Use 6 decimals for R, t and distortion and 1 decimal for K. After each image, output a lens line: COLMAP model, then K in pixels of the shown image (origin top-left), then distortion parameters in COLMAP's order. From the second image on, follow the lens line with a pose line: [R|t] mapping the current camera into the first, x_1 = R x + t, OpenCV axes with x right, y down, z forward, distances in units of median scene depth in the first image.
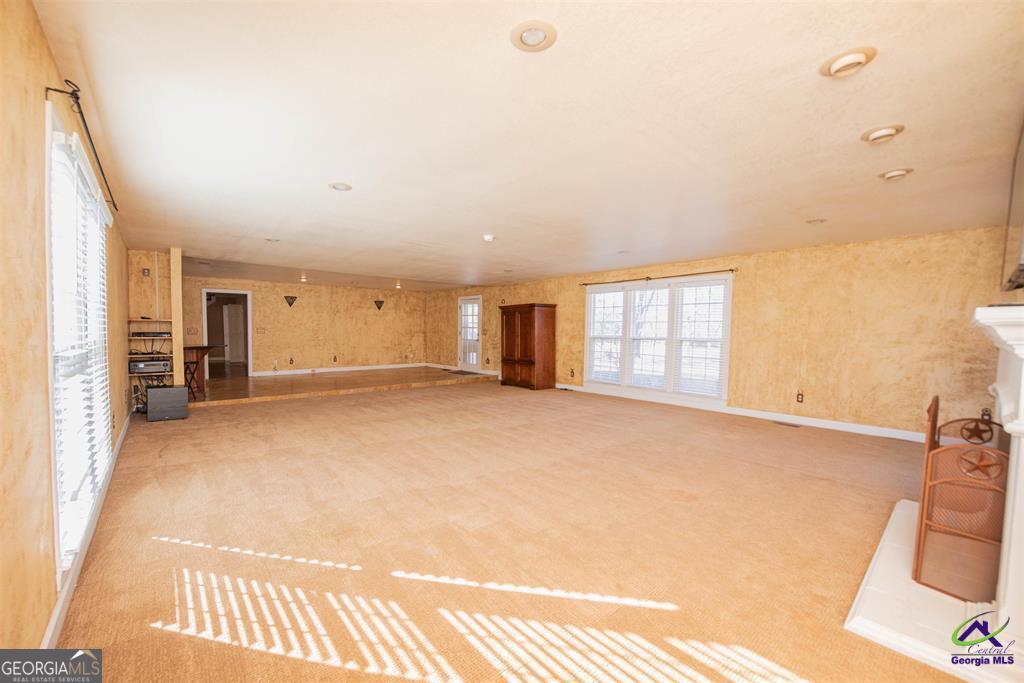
lens RADIAL K [[411.2, 0, 506.1], [0, 411.2, 350.0], [0, 0, 1]] dist [-0.011963, -0.003923]
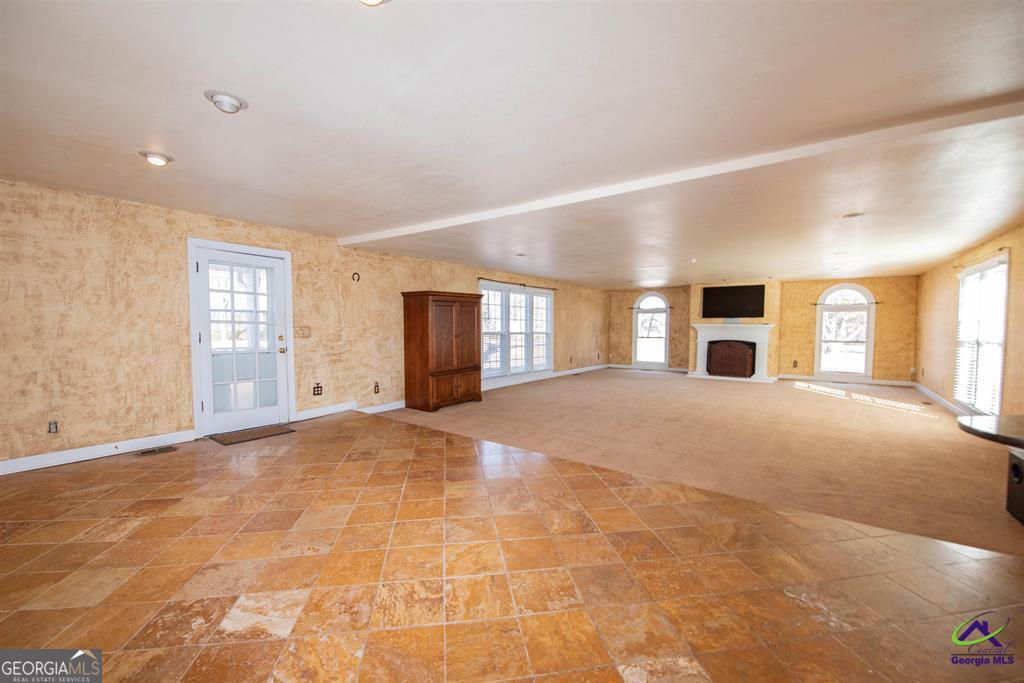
lens RADIAL K [[411.2, 0, 506.1], [0, 411.2, 350.0], [0, 0, 1]] dist [-0.011963, -0.003923]
pose [[-0.218948, -0.071605, 0.973106, -0.745150], [0.035770, 0.996044, 0.081341, -0.069509], [-0.975081, 0.052617, -0.215520, 1.141004]]
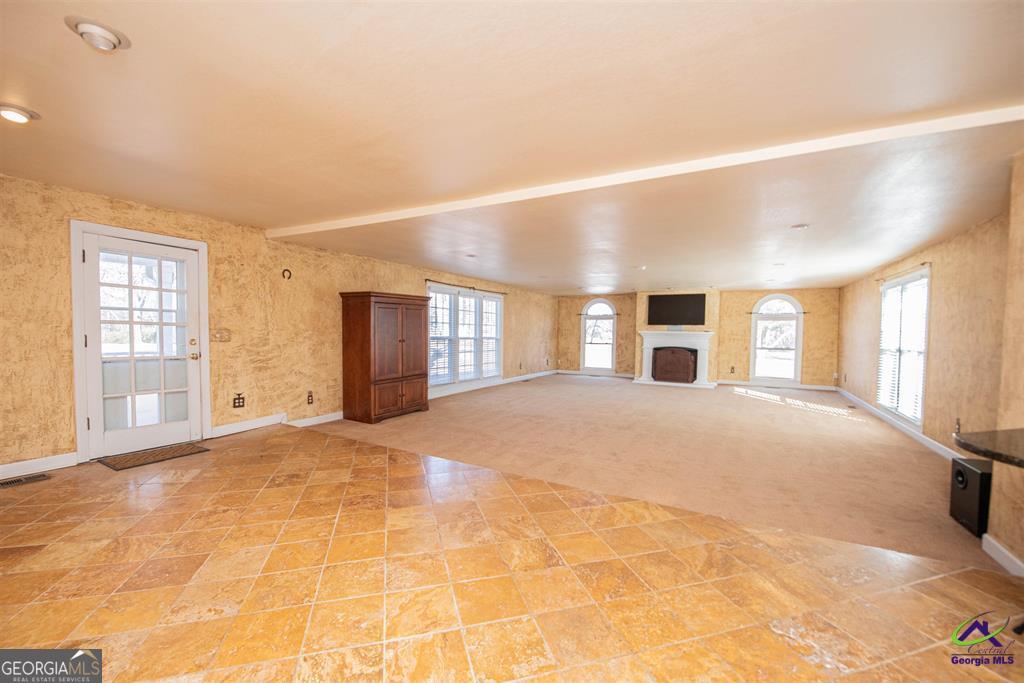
lens RADIAL K [[411.2, 0, 506.1], [0, 411.2, 350.0], [0, 0, 1]] dist [-0.011963, -0.003923]
pose [[-0.342462, -0.061473, 0.937518, -0.705869], [0.021601, 0.997078, 0.073269, -0.068961], [-0.939283, 0.045343, -0.340134, 1.136931]]
